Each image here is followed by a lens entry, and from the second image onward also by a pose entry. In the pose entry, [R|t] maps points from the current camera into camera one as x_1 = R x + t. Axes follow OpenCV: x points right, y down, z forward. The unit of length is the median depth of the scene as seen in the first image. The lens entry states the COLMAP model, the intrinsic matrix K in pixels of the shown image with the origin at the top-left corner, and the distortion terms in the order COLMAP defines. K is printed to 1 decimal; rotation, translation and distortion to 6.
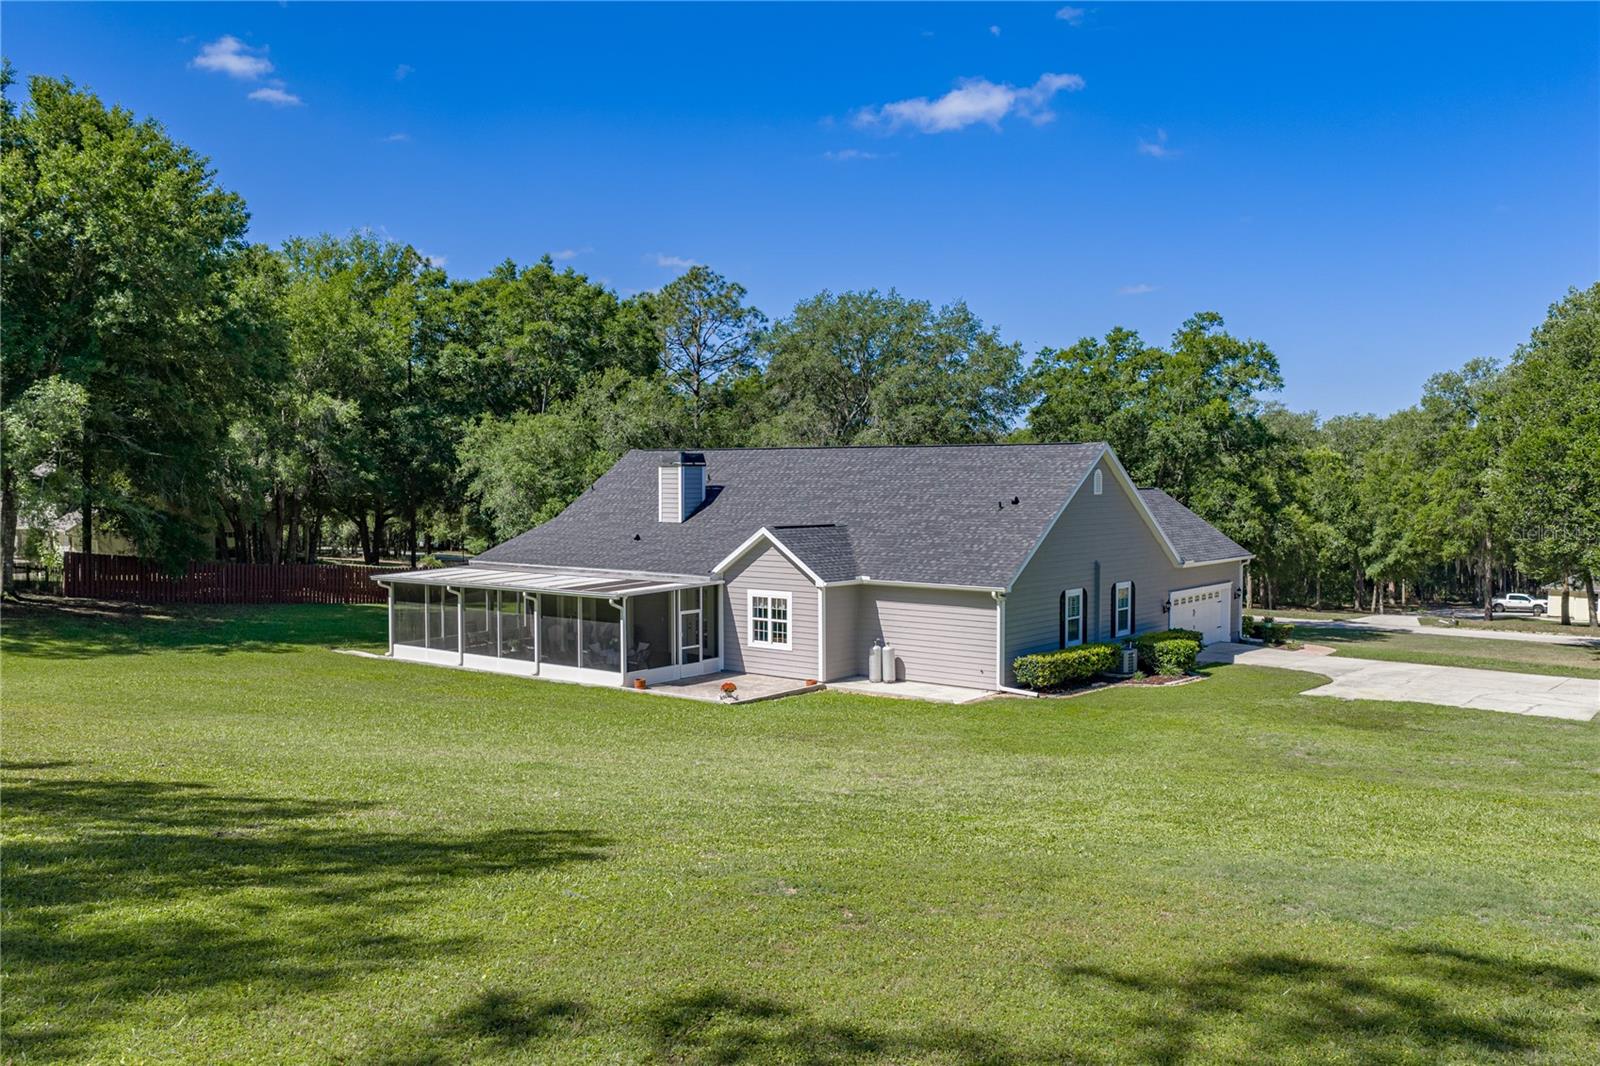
lens RADIAL K [[1324.4, 0, 802.1], [0, 1324.4, 537.9], [0, 0, 1]] dist [0.036248, -0.007506]
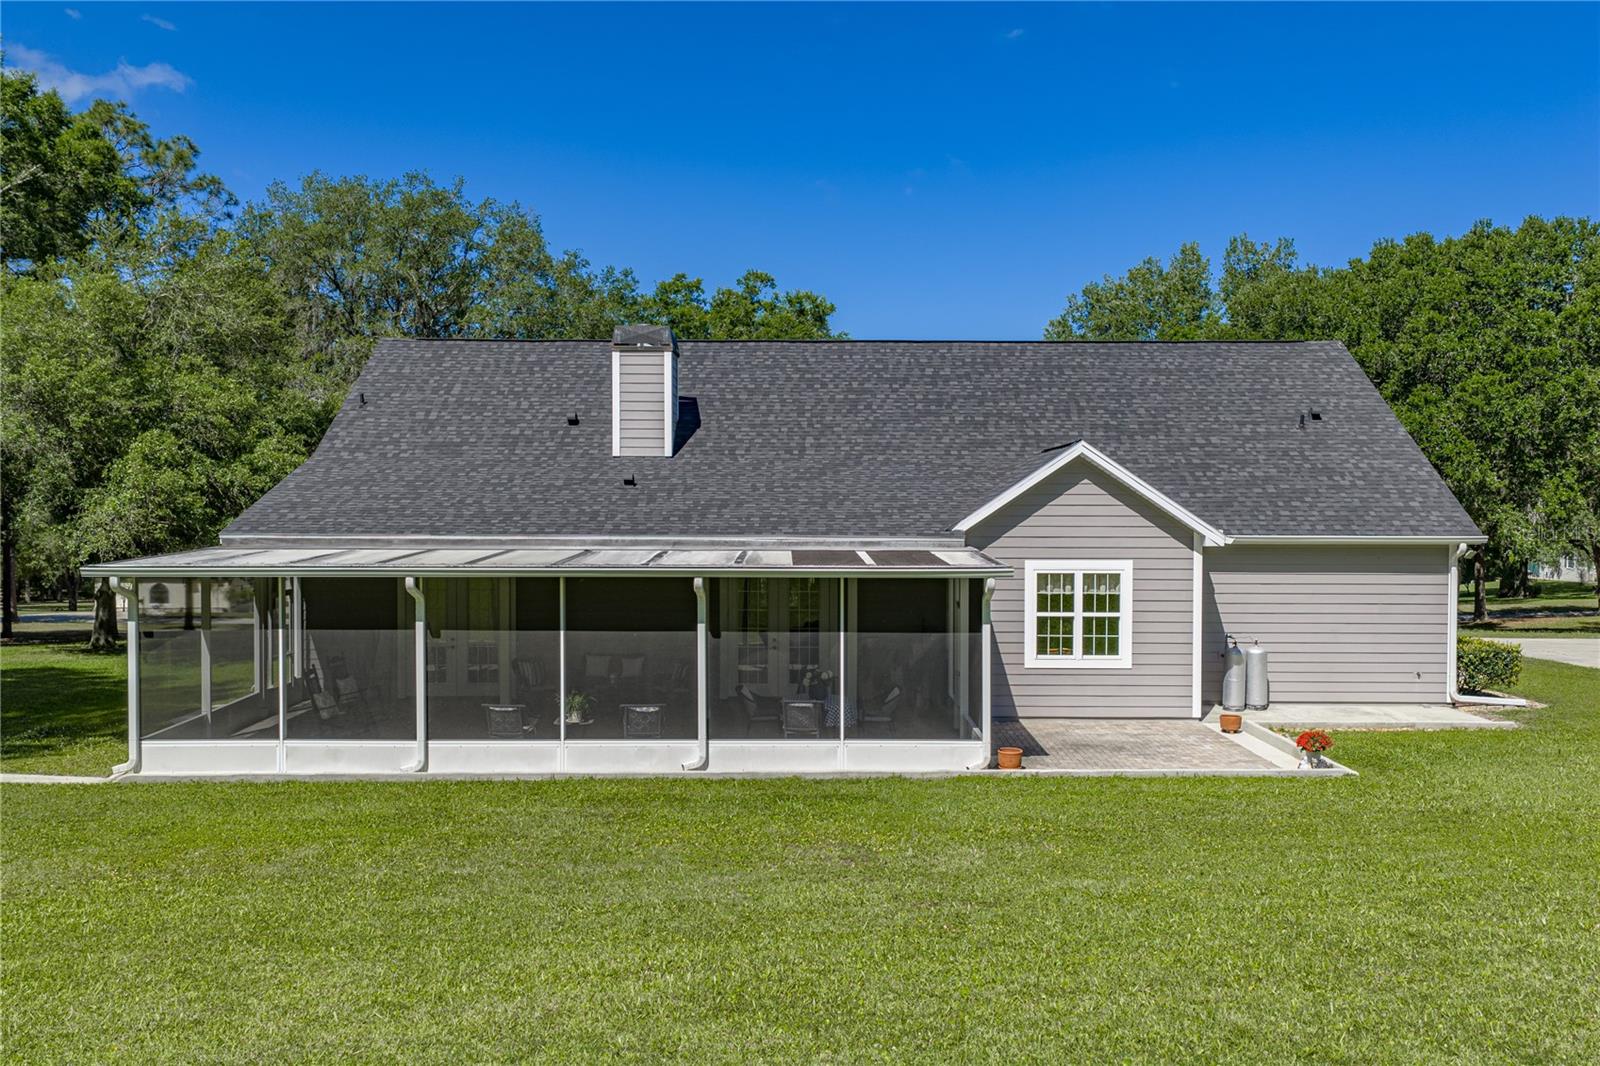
lens RADIAL K [[1324.4, 0, 789.0], [0, 1324.4, 527.7], [0, 0, 1]] dist [0.036248, -0.007506]
pose [[0.791904, -0.012069, 0.610527, -0.436889], [0.026348, 0.999549, -0.014415, 0.030379], [-0.610077, 0.027502, 0.791864, 0.624972]]
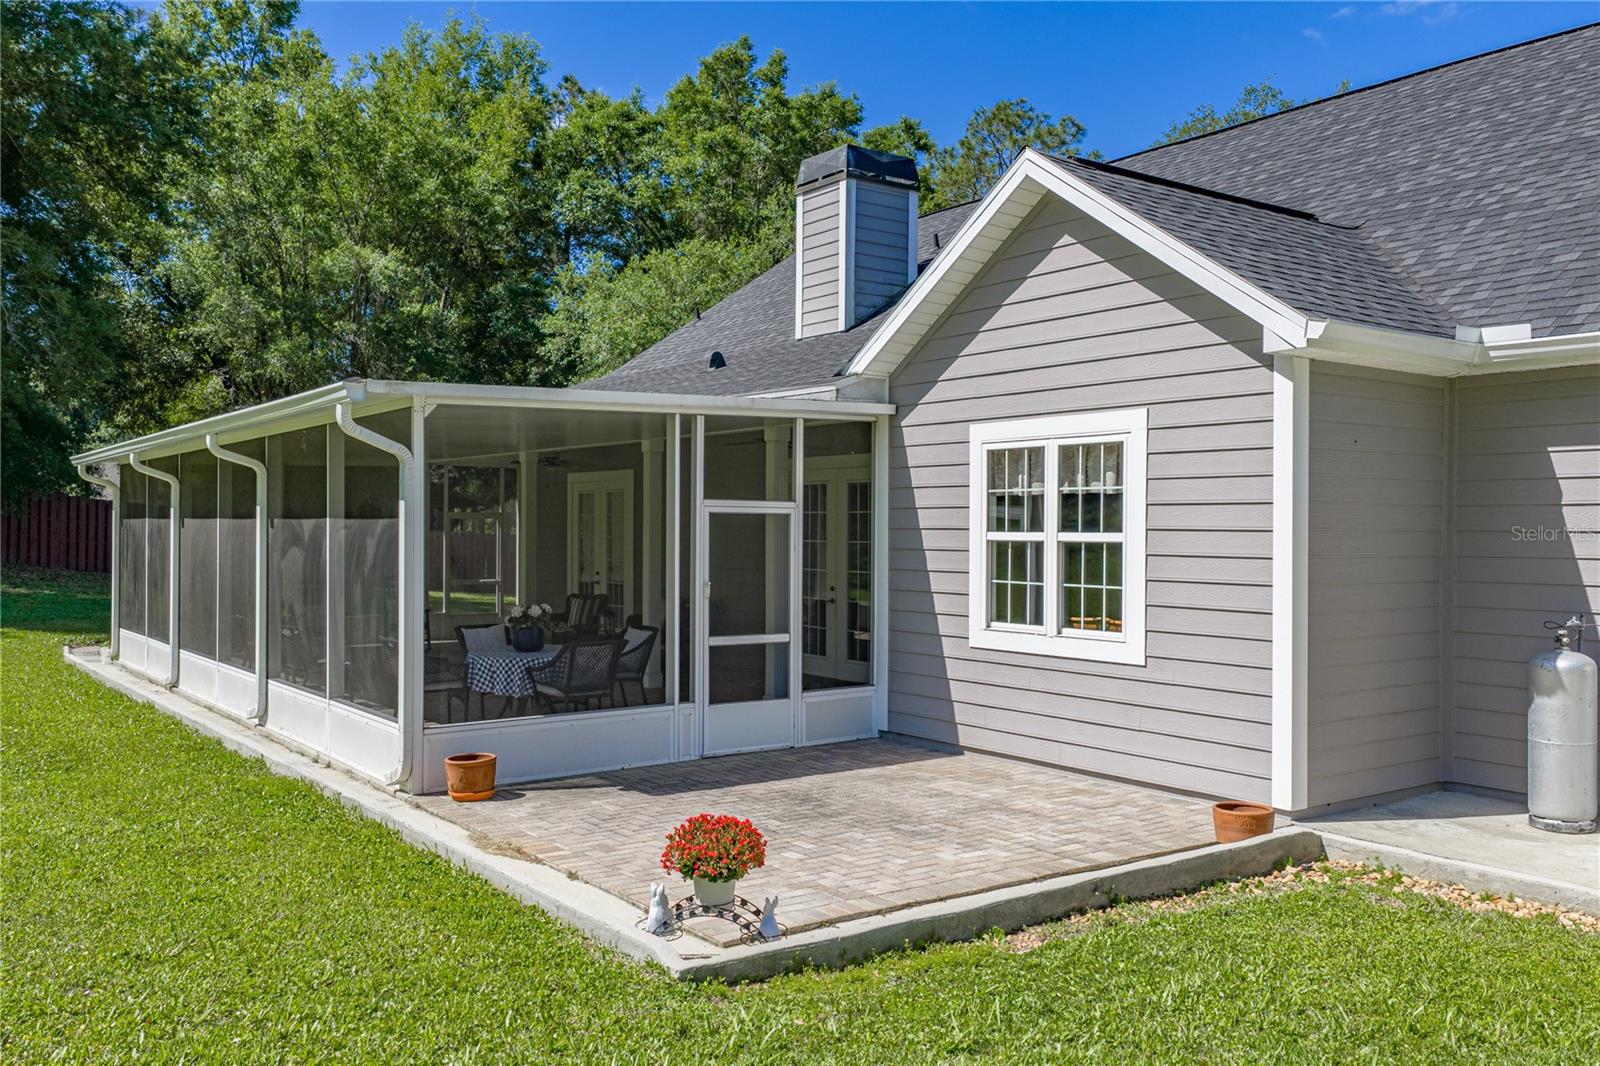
lens RADIAL K [[1324.4, 0, 794.7], [0, 1324.4, 538.7], [0, 0, 1]] dist [0.036248, -0.007506]
pose [[0.962728, 0.008558, -0.270337, -0.003721], [-0.019453, 0.999102, -0.037650, 0.070510], [0.269772, 0.041506, 0.962029, 0.731075]]
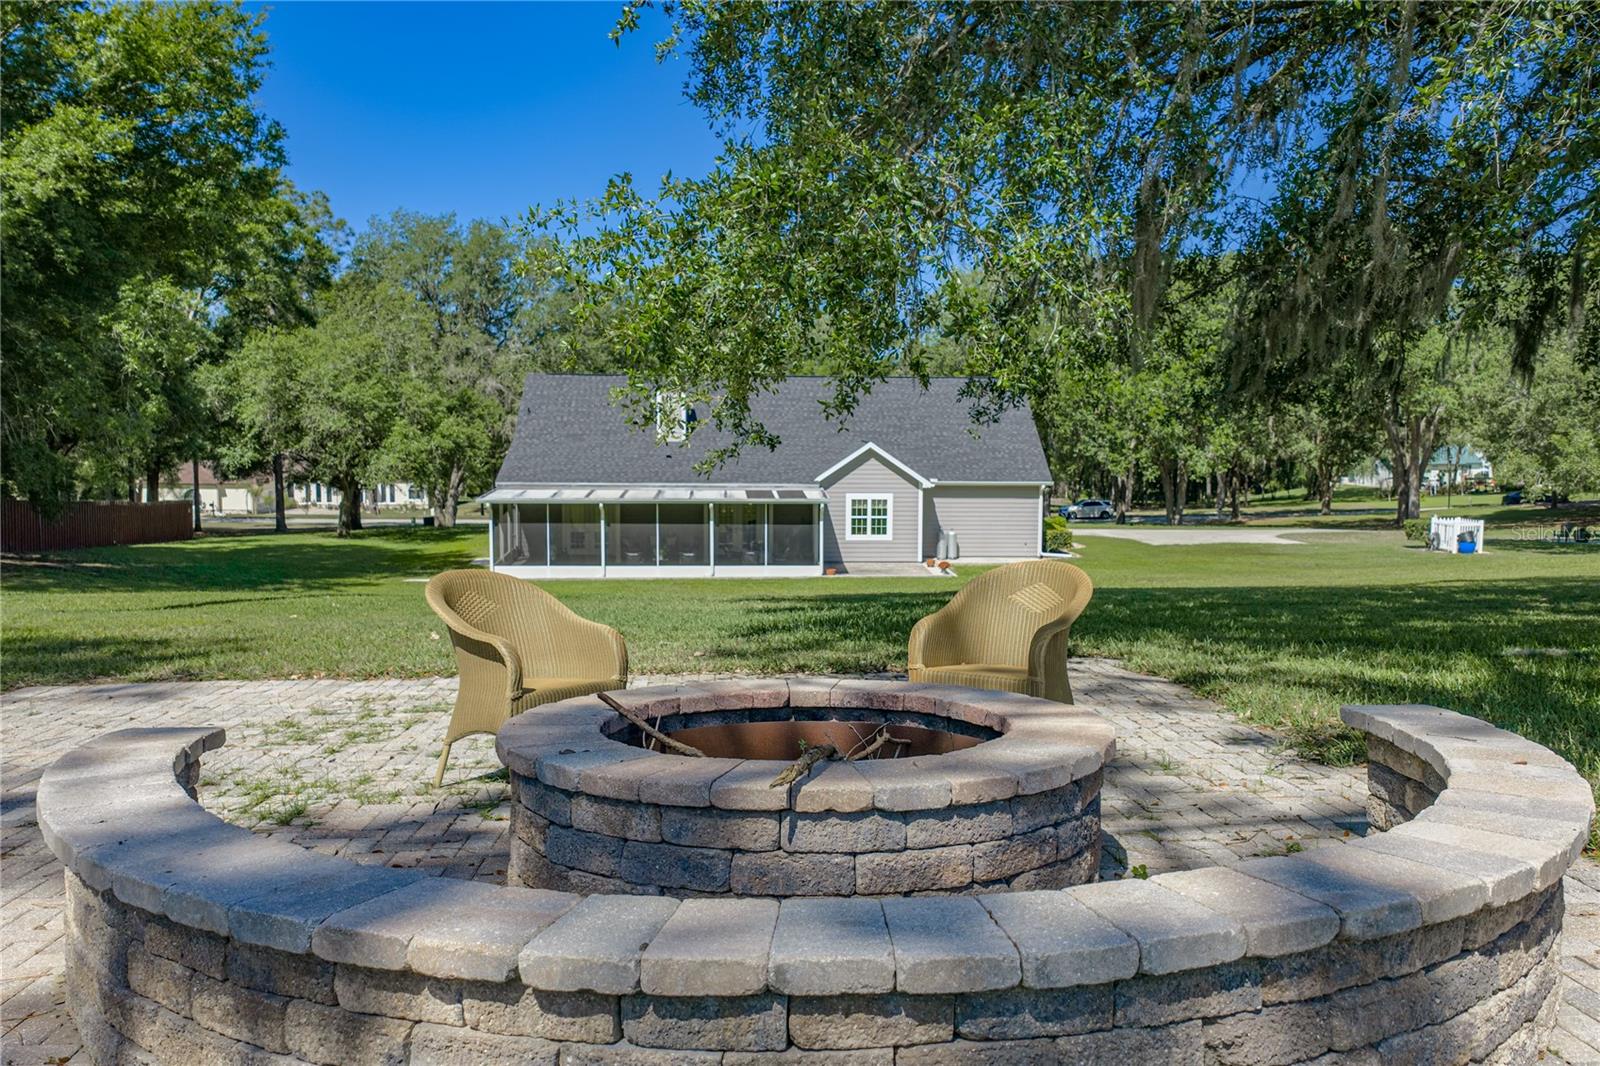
lens RADIAL K [[1324.4, 0, 792.2], [0, 1324.4, 548.7], [0, 0, 1]] dist [0.036248, -0.007506]
pose [[0.757590, -0.068795, 0.649095, -0.863011], [0.024344, 0.996716, 0.077225, -0.006053], [-0.652276, -0.042703, 0.756777, 0.104332]]
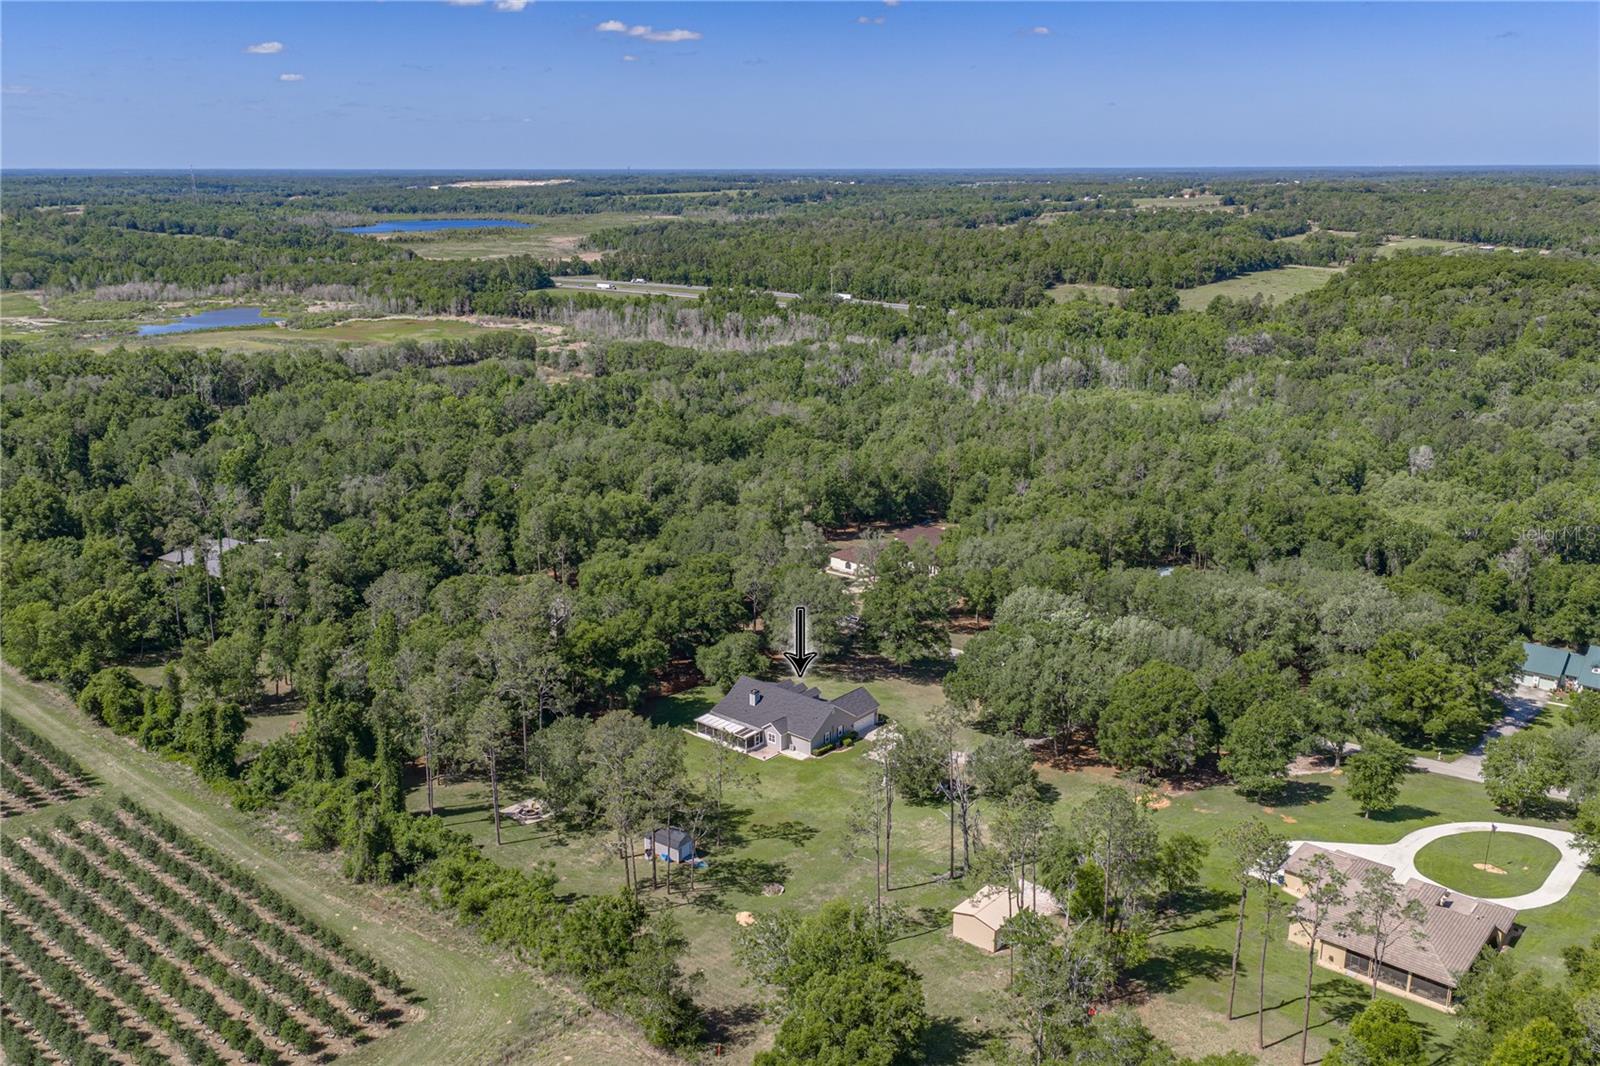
lens RADIAL K [[1324.4, 0, 804.6], [0, 1324.4, 536.6], [0, 0, 1]] dist [0.036248, -0.007506]
pose [[0.999292, 0.004485, -0.037360, 0.306001], [0.004180, 0.973493, 0.228679, -1.957566], [0.037395, -0.228673, 0.972785, -4.049812]]
